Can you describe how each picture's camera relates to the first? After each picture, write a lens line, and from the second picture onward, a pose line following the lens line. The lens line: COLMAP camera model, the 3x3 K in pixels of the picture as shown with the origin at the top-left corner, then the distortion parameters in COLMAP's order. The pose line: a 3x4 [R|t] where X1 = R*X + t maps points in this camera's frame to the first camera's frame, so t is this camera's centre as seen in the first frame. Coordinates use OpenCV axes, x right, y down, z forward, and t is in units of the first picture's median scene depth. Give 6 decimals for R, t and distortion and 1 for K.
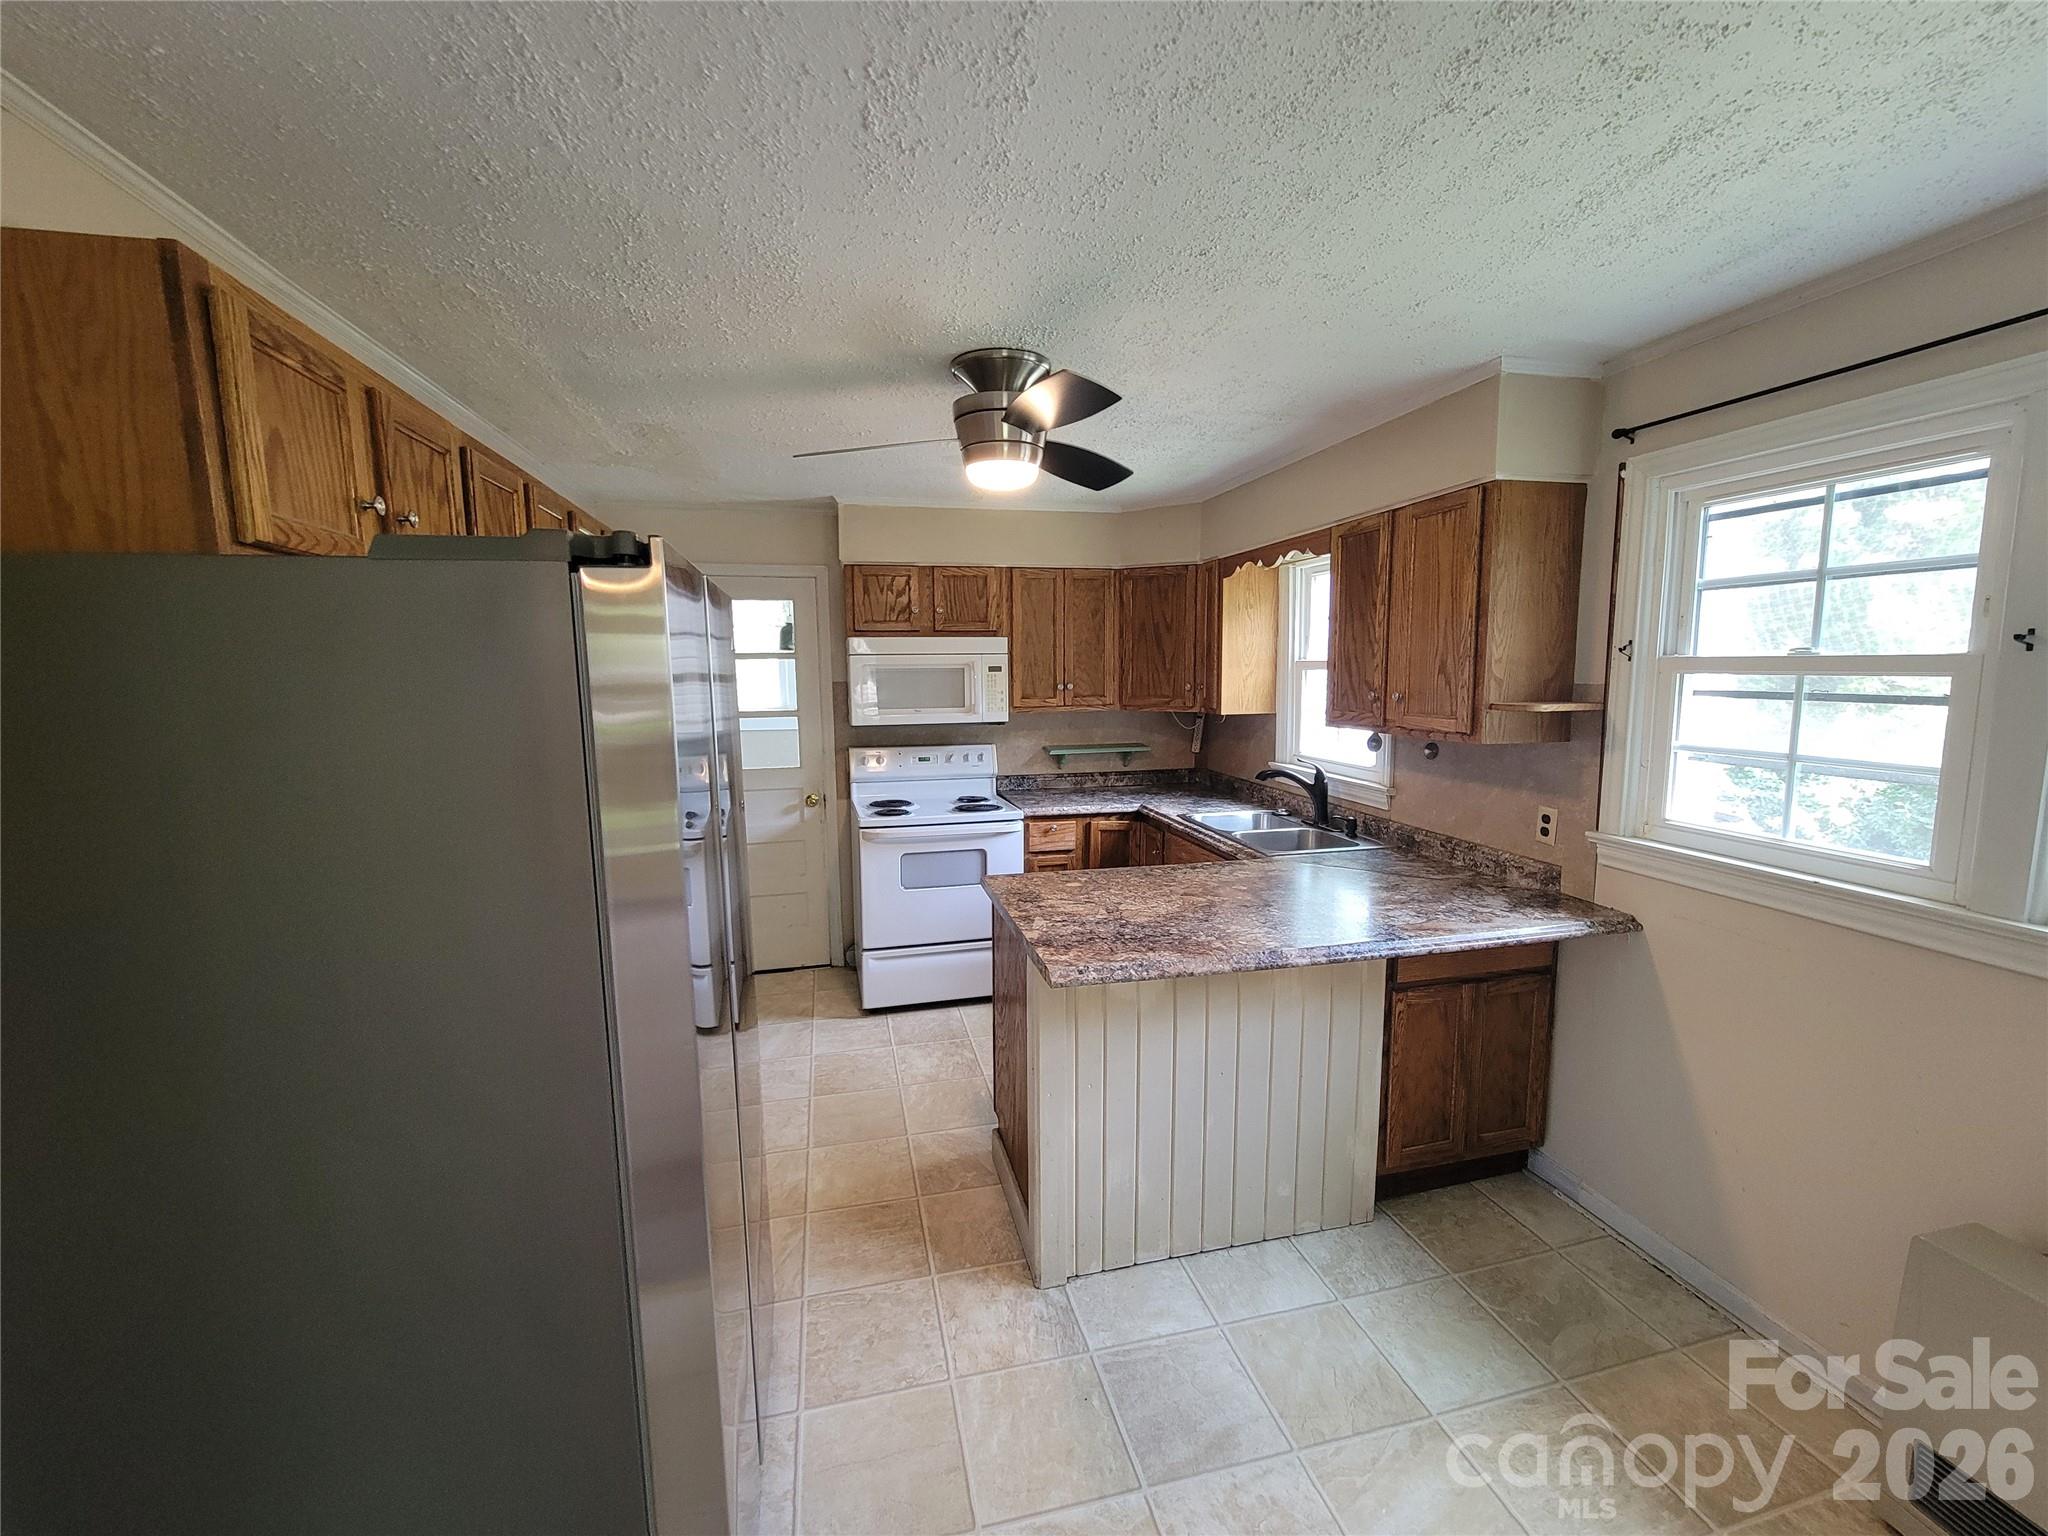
lens RADIAL K [[833.2, 0, 1028.9], [0, 833.2, 764.4], [0, 0, 1]] dist [0.000298, -0.003505]
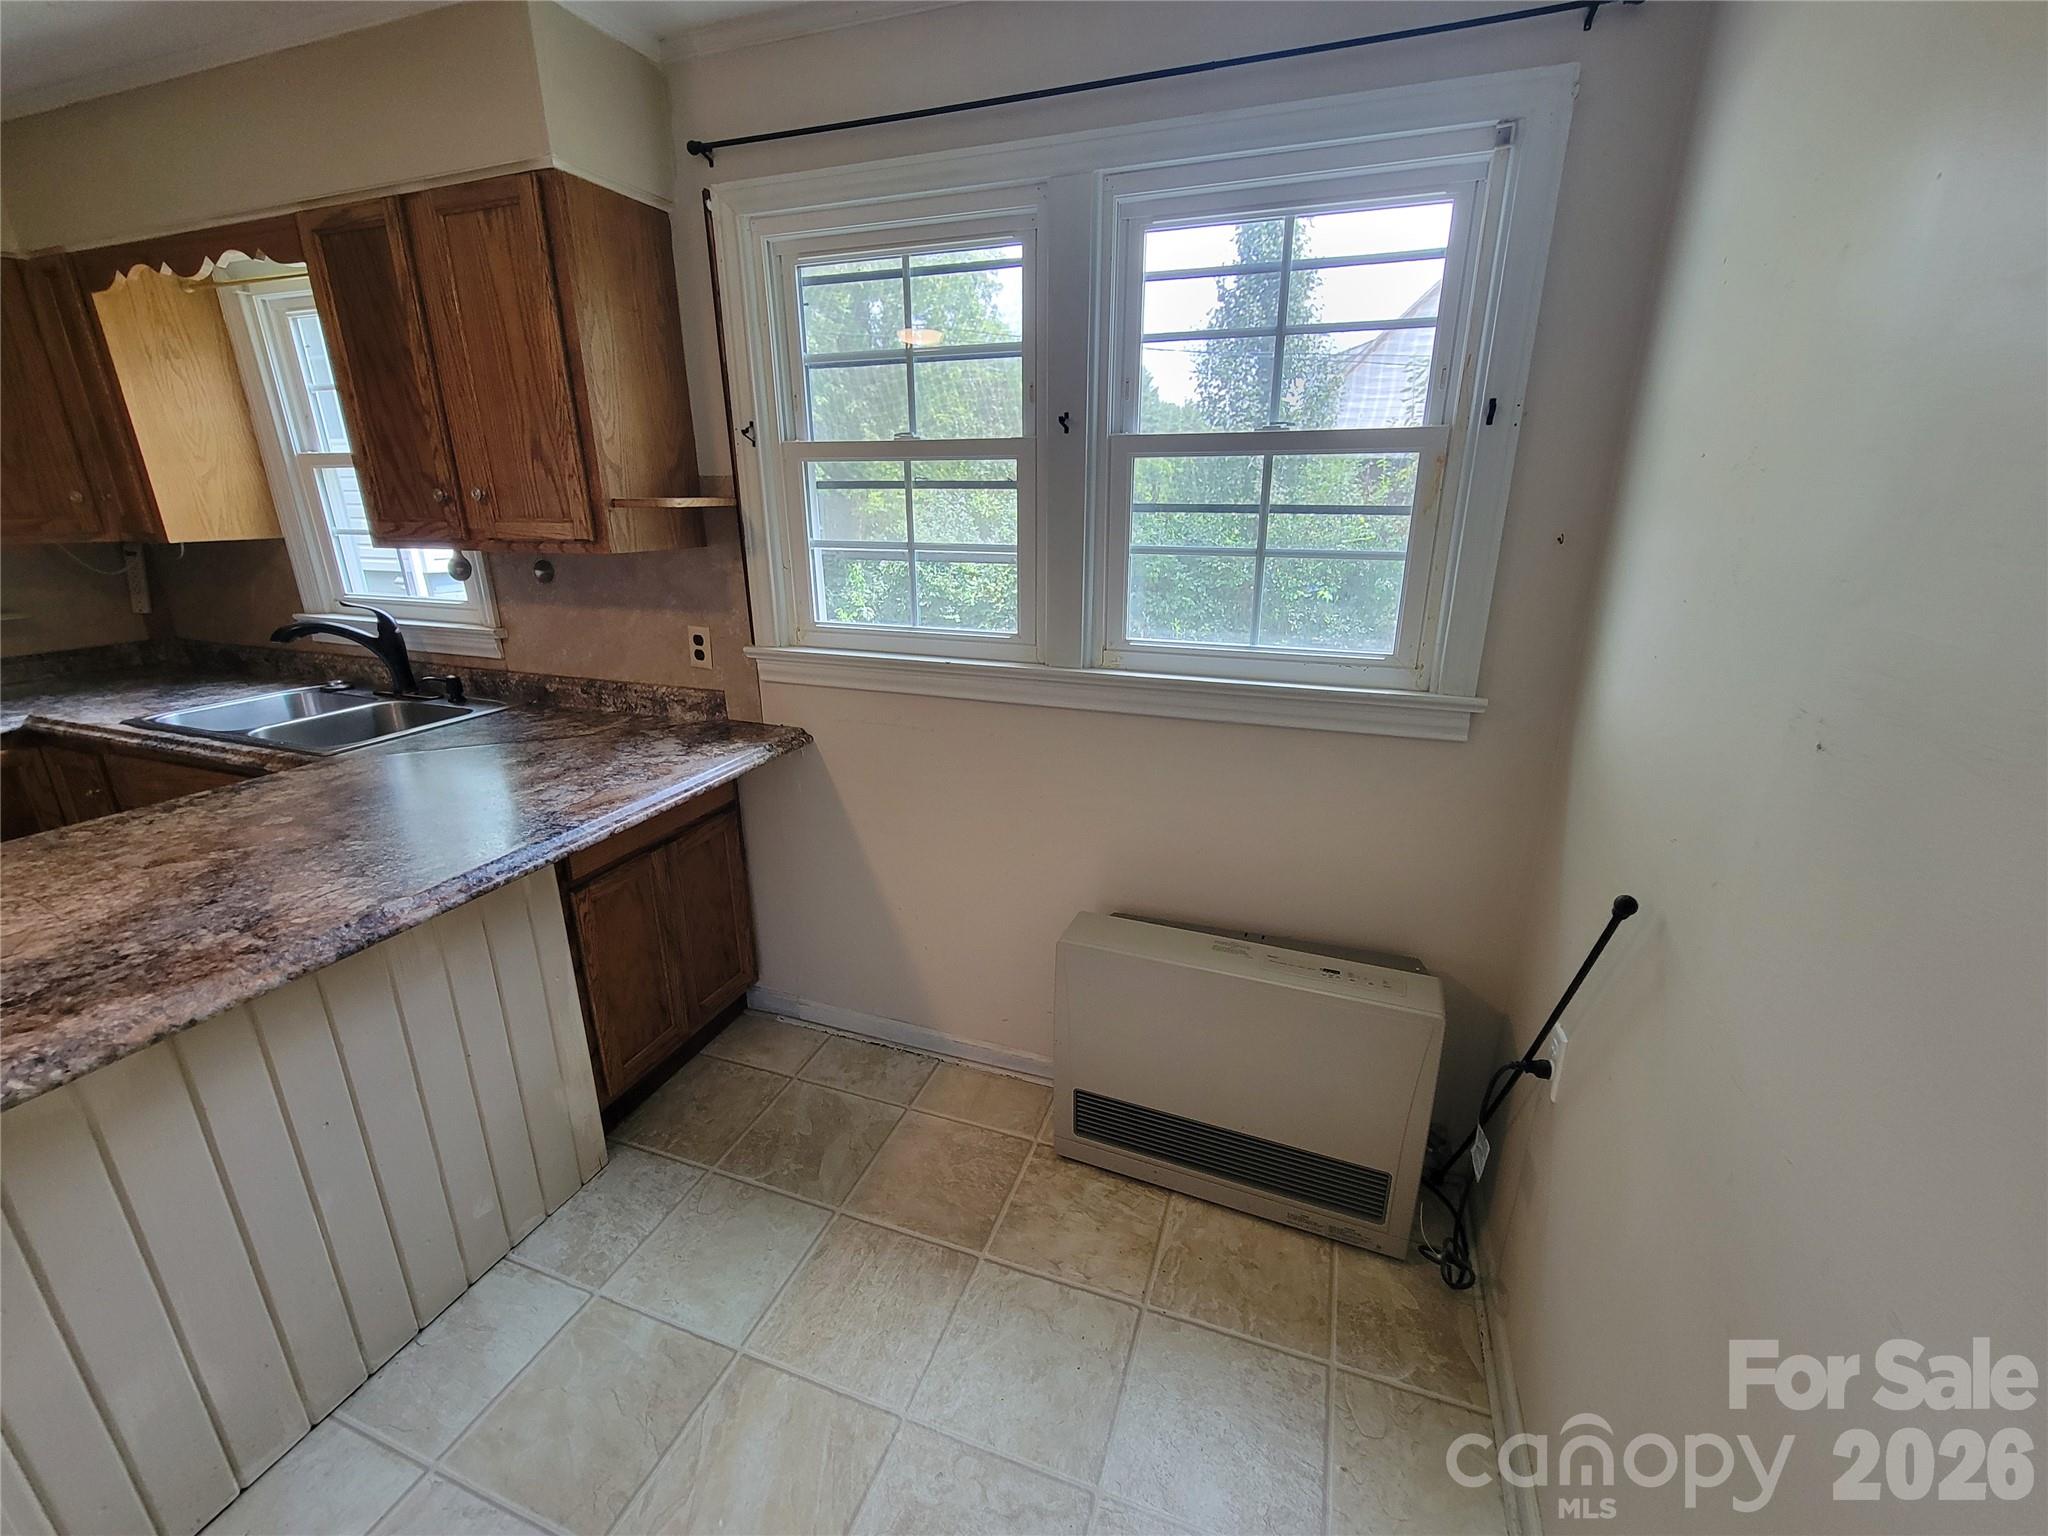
lens RADIAL K [[836.5, 0, 1029.3], [0, 836.5, 763.5], [0, 0, 1]] dist [-0.001257, -0.000184]
pose [[0.551957, -0.248810, 0.795888, 0.086340], [0.094450, 0.966959, 0.236788, 0.016332], [-0.828506, -0.055525, 0.557220, 0.224790]]
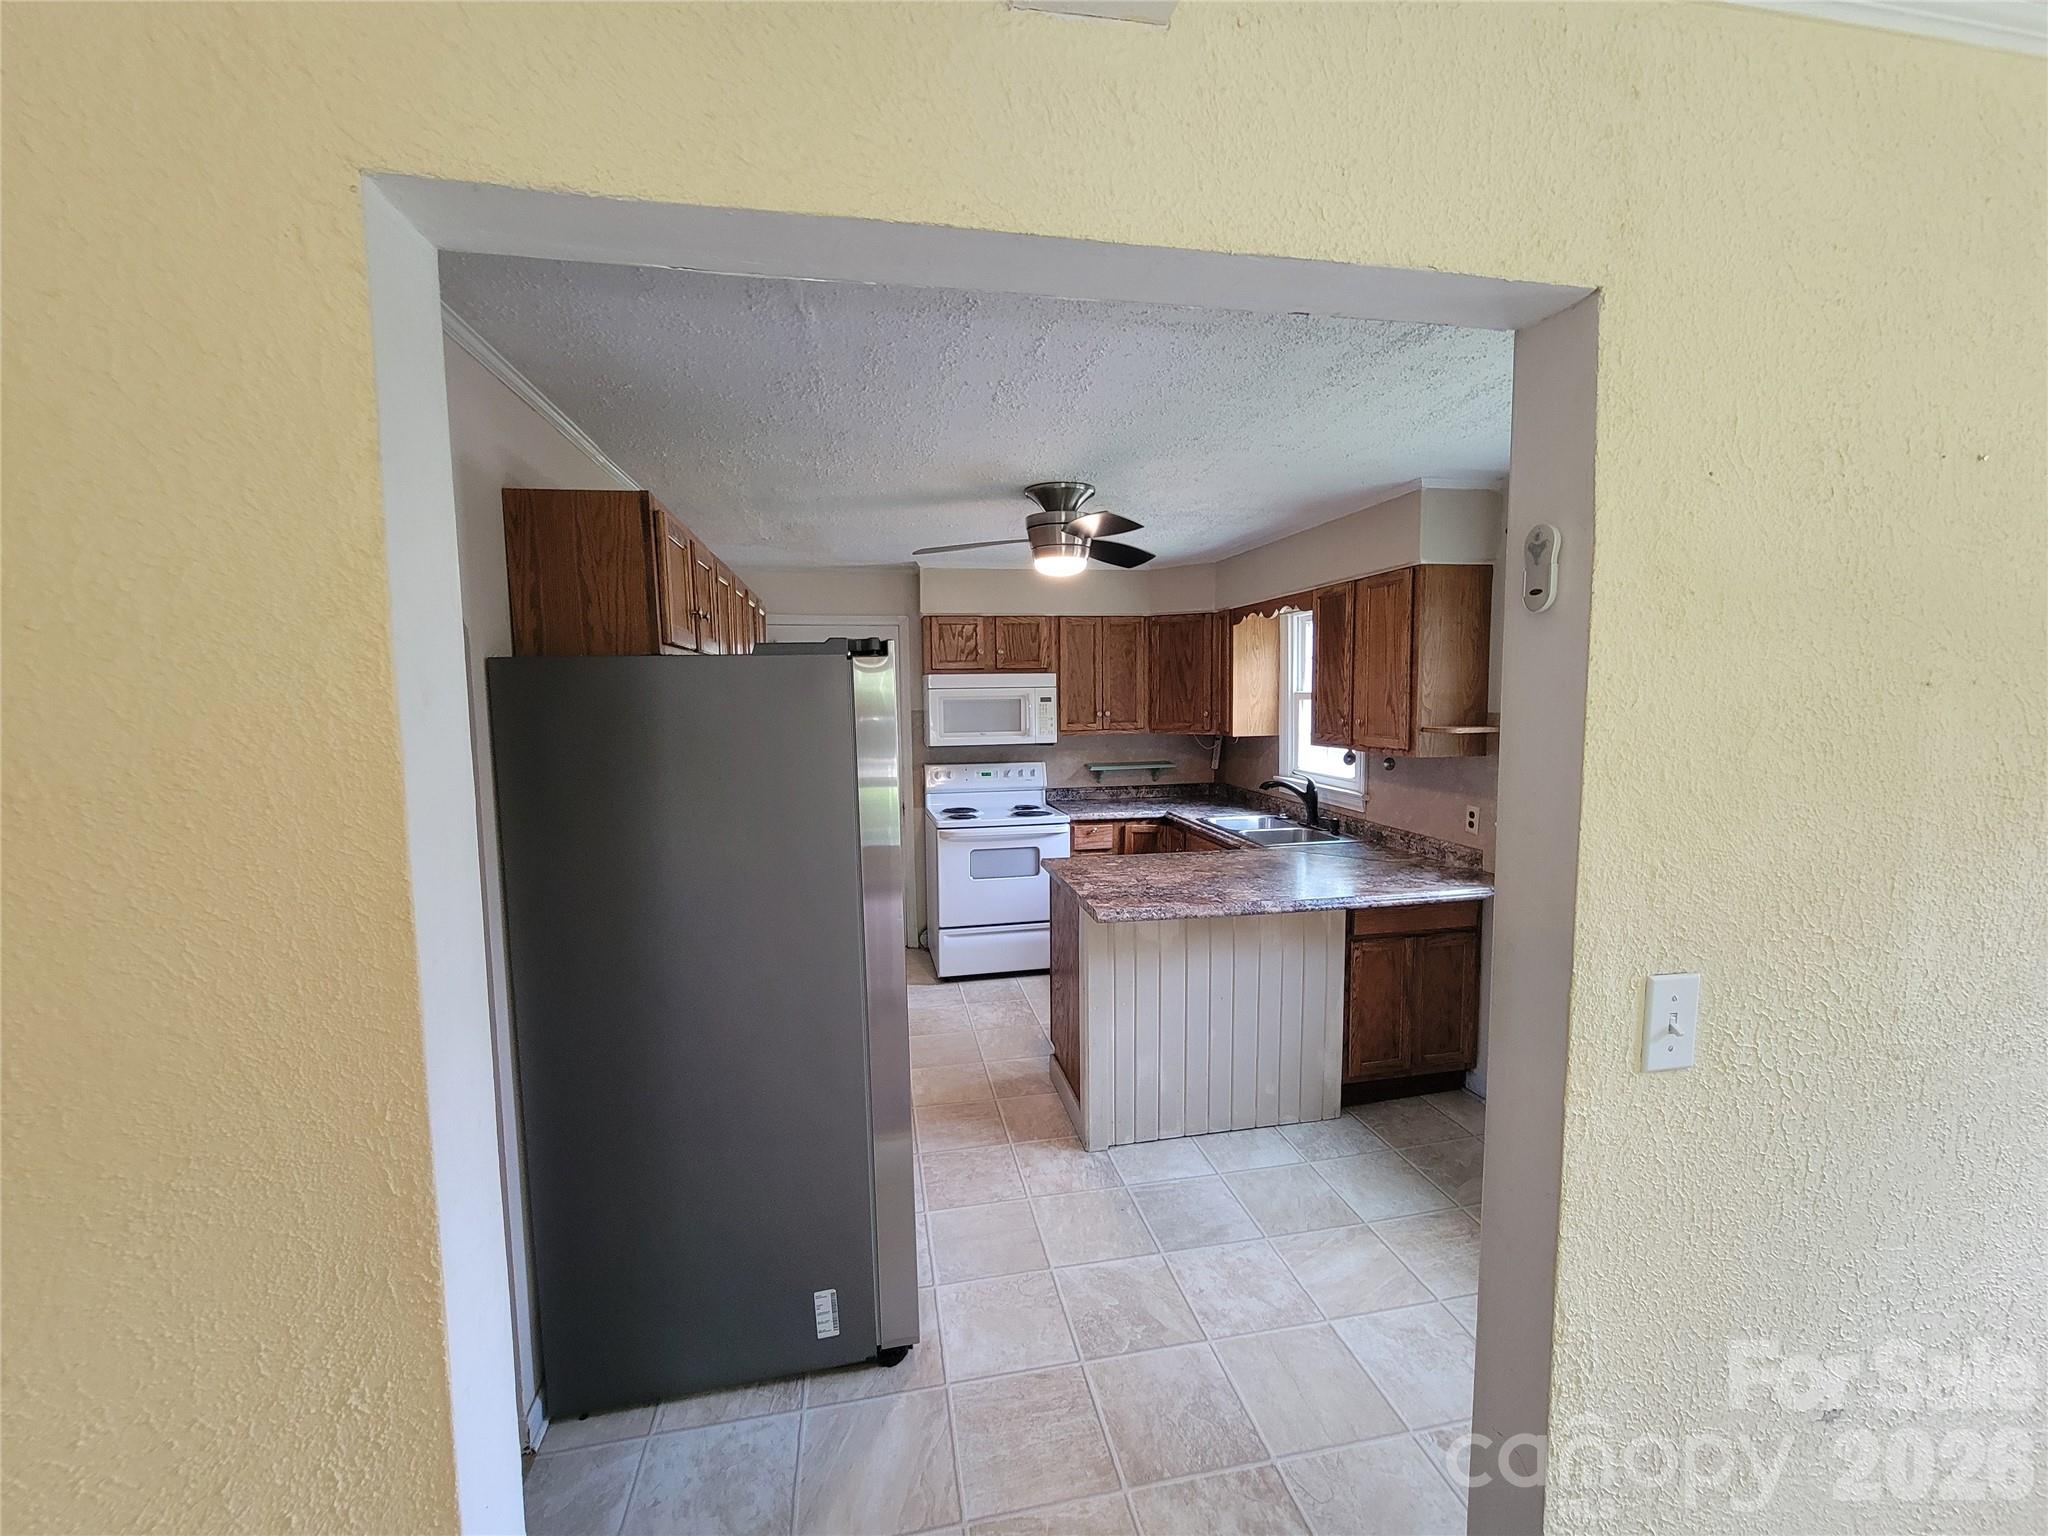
lens RADIAL K [[836.5, 0, 1029.3], [0, 836.5, 763.5], [0, 0, 1]] dist [-0.001257, -0.000184]
pose [[0.999182, -0.000932, -0.040426, -0.025442], [-0.000261, 0.999565, -0.029495, 0.024440], [0.040436, 0.029482, 0.998747, -0.360957]]
